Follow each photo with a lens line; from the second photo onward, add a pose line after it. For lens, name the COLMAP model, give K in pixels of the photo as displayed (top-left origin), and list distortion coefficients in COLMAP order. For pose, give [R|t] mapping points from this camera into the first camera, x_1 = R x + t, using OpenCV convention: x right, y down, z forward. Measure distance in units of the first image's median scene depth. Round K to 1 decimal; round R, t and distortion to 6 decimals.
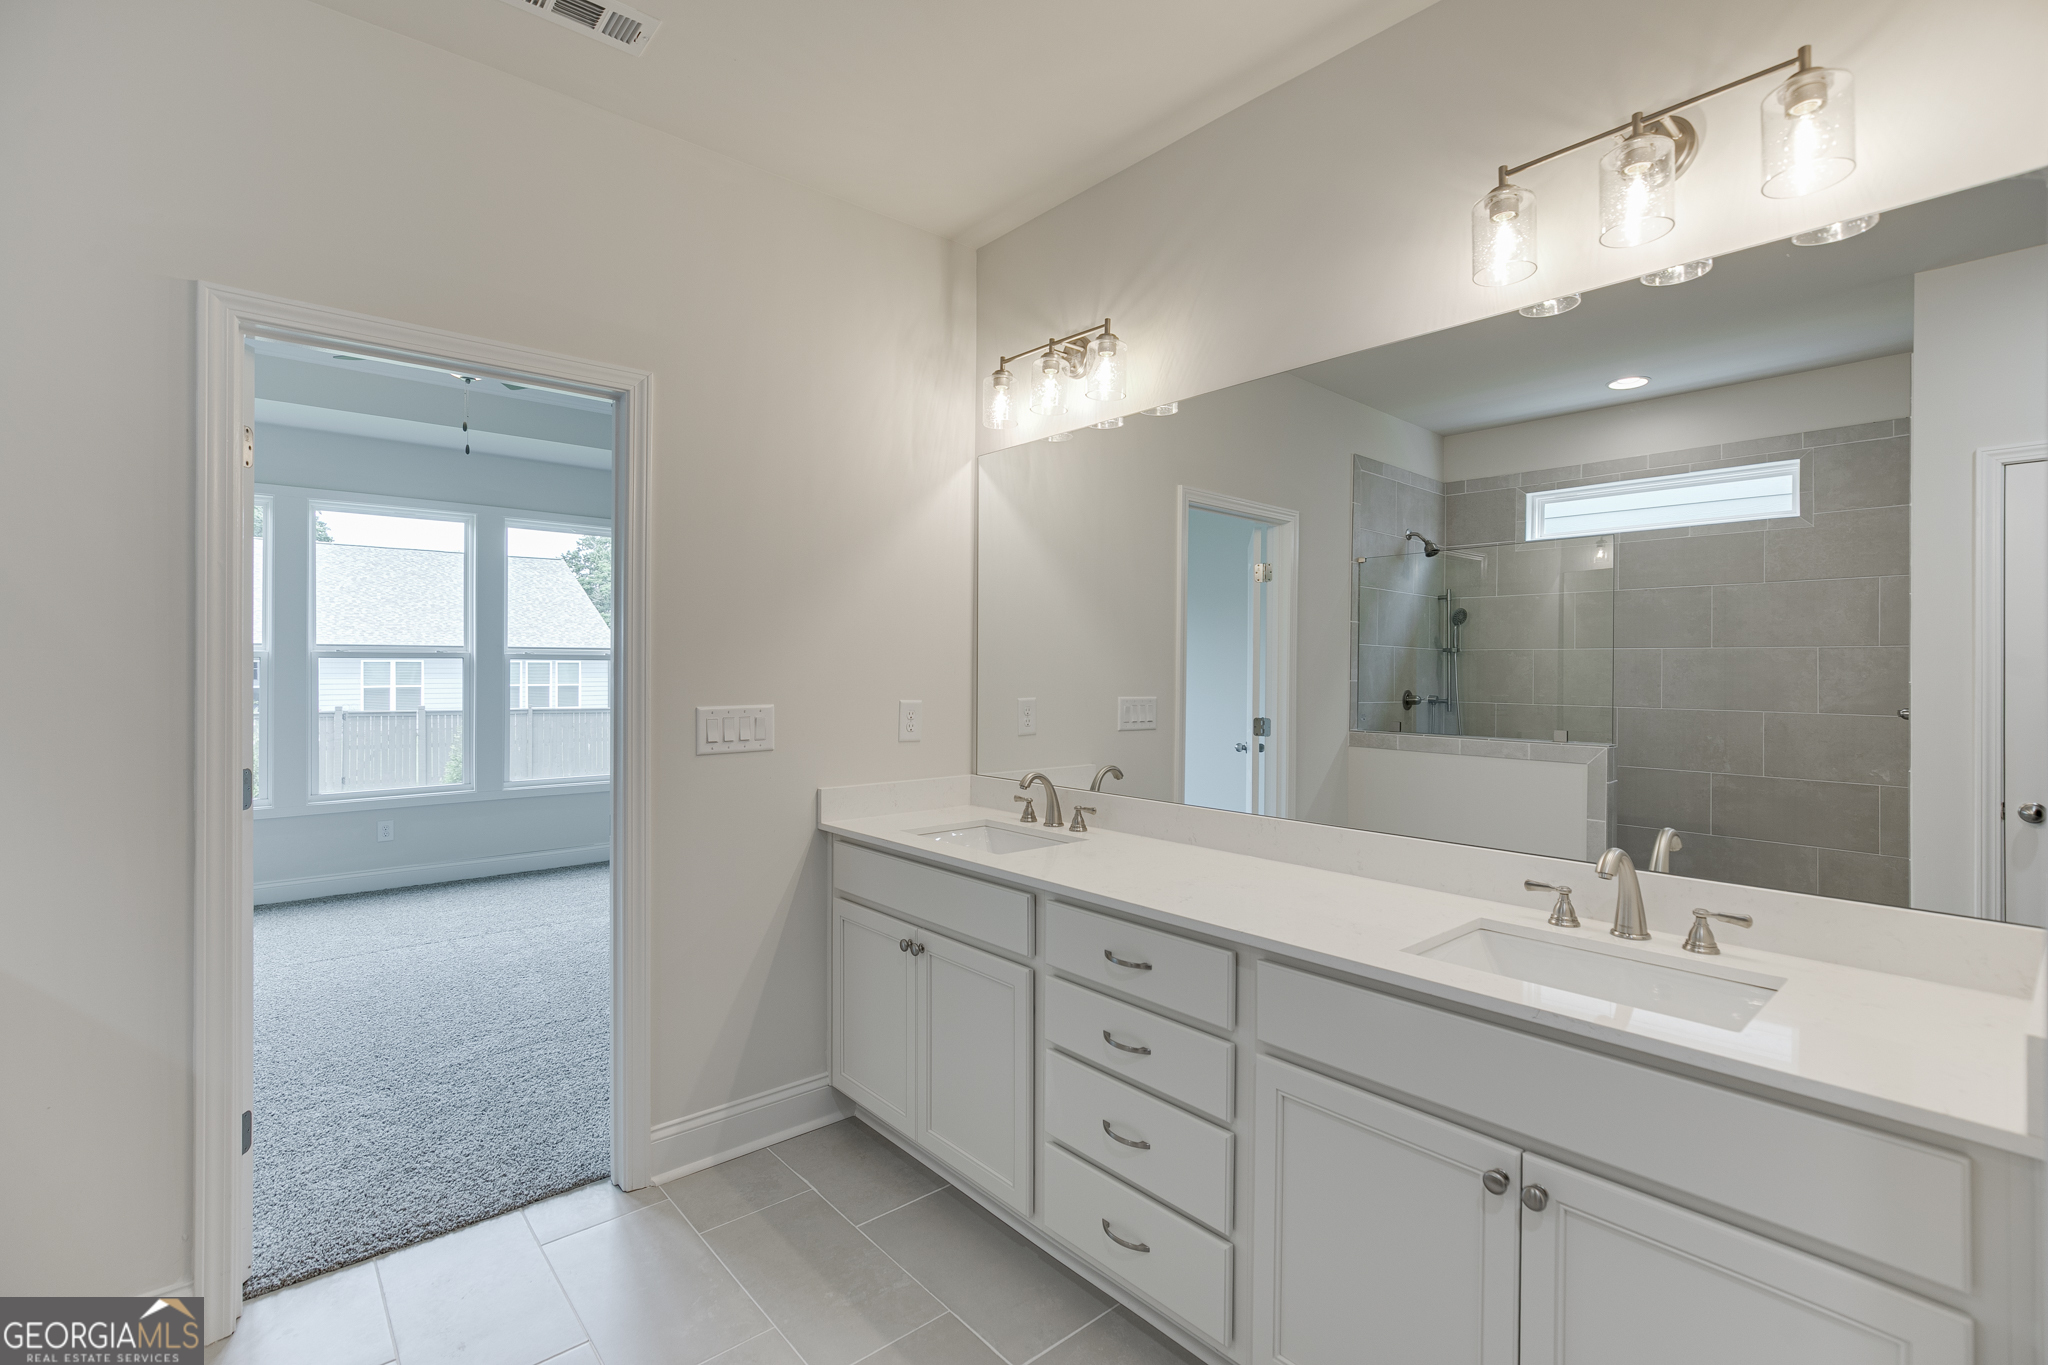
lens RADIAL K [[927.0, 0, 1019.6], [0, 927.0, 670.8], [0, 0, 1]] dist [-0.011002, 0.002655]
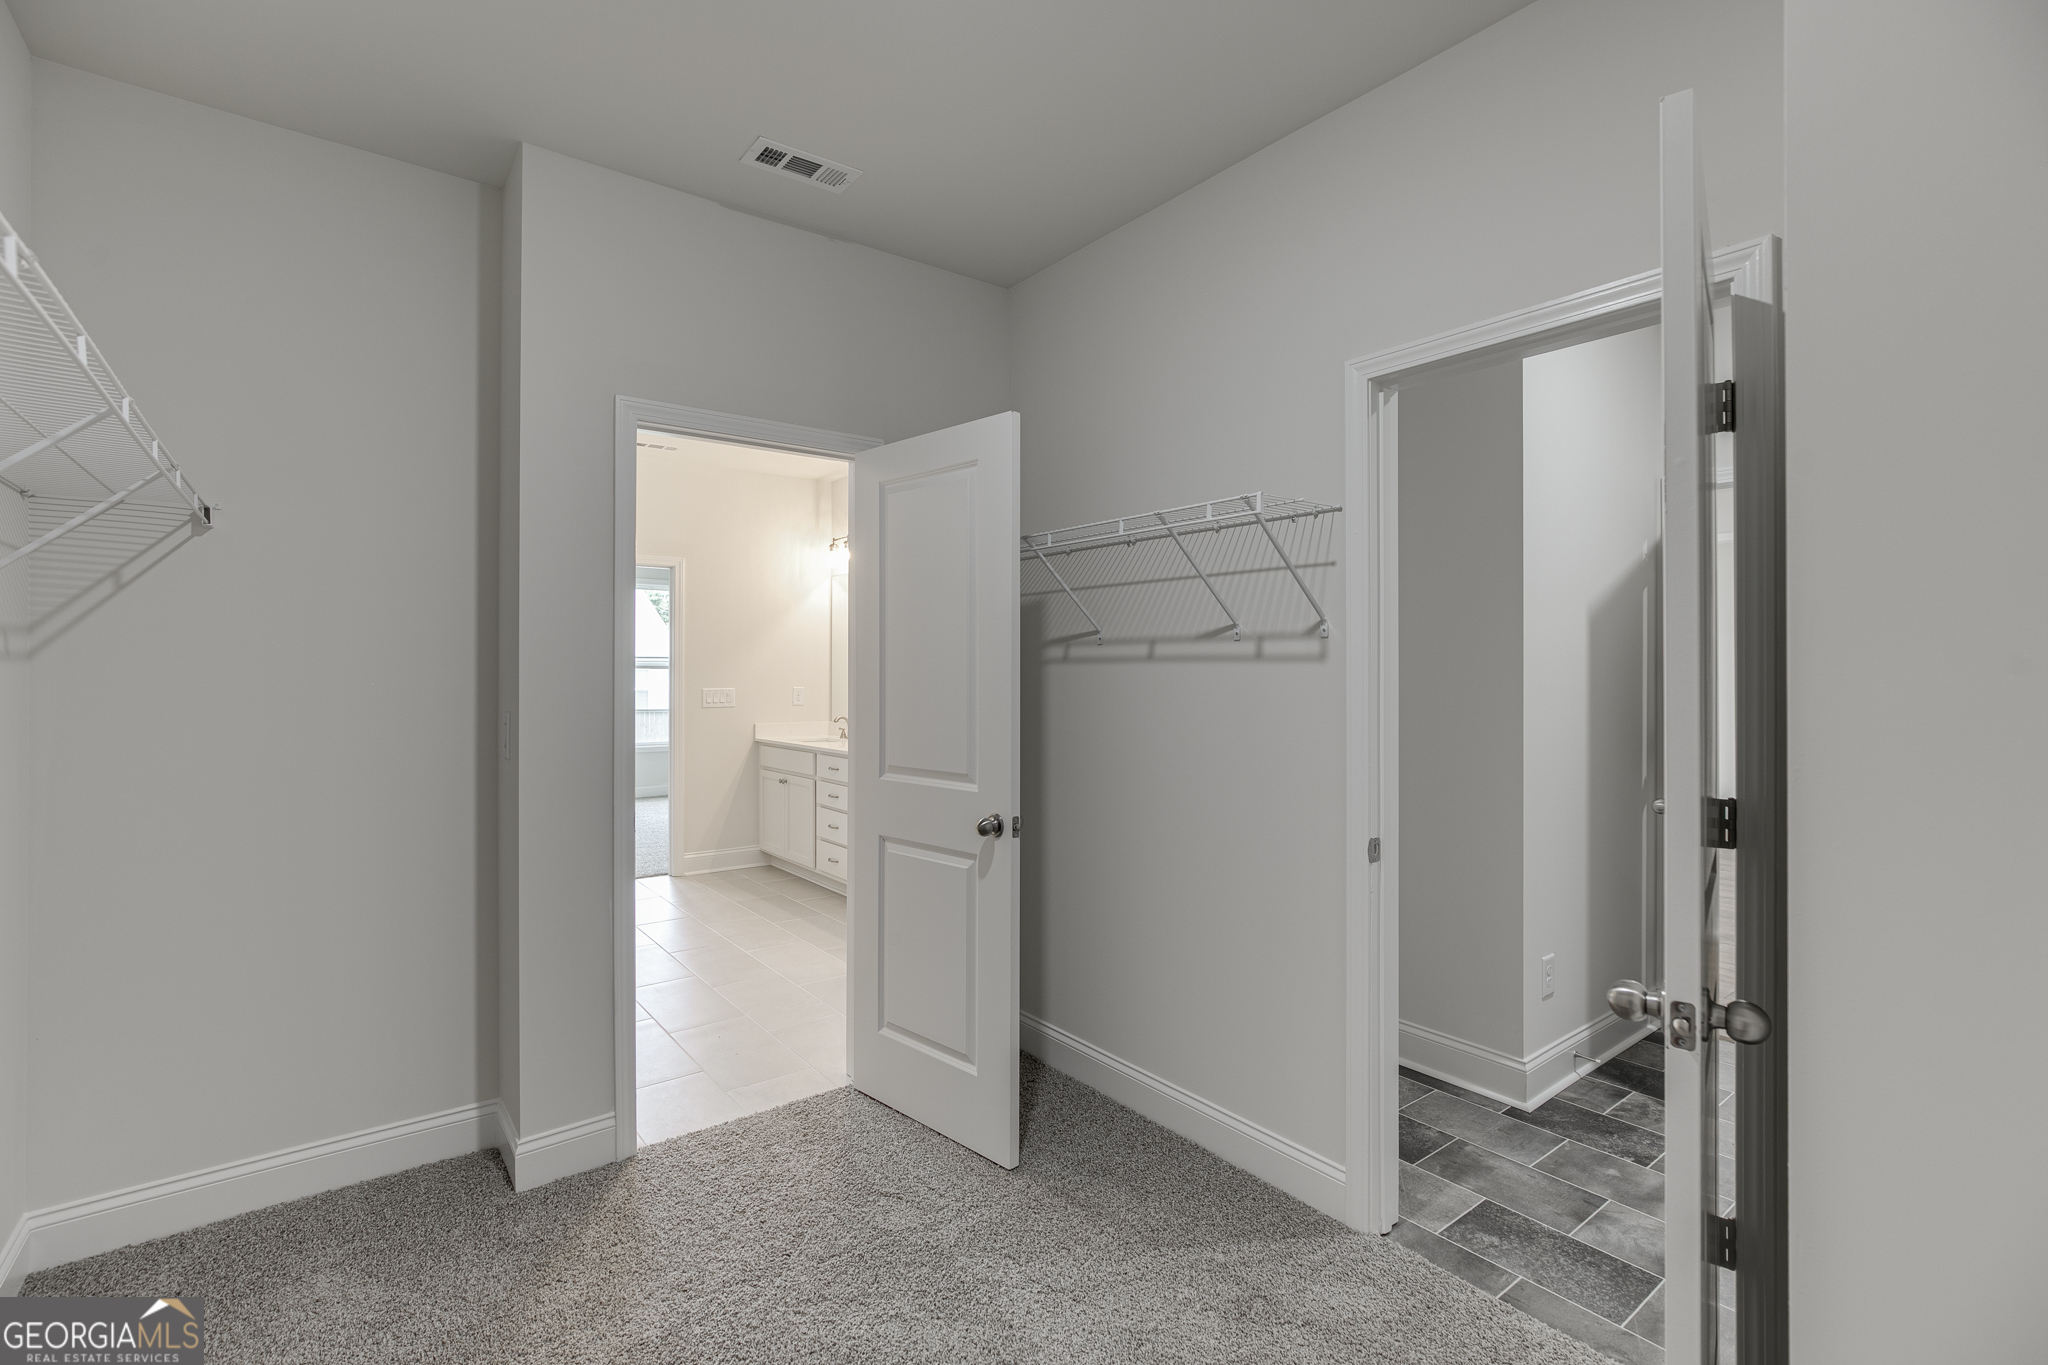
lens RADIAL K [[927.0, 0, 1030.0], [0, 927.0, 672.6], [0, 0, 1]] dist [-0.011002, 0.002655]
pose [[0.999095, 0.000362, -0.042529, 0.598739], [-0.000326, 1.000000, 0.000855, -0.005016], [0.042529, -0.000841, 0.999095, -1.362320]]
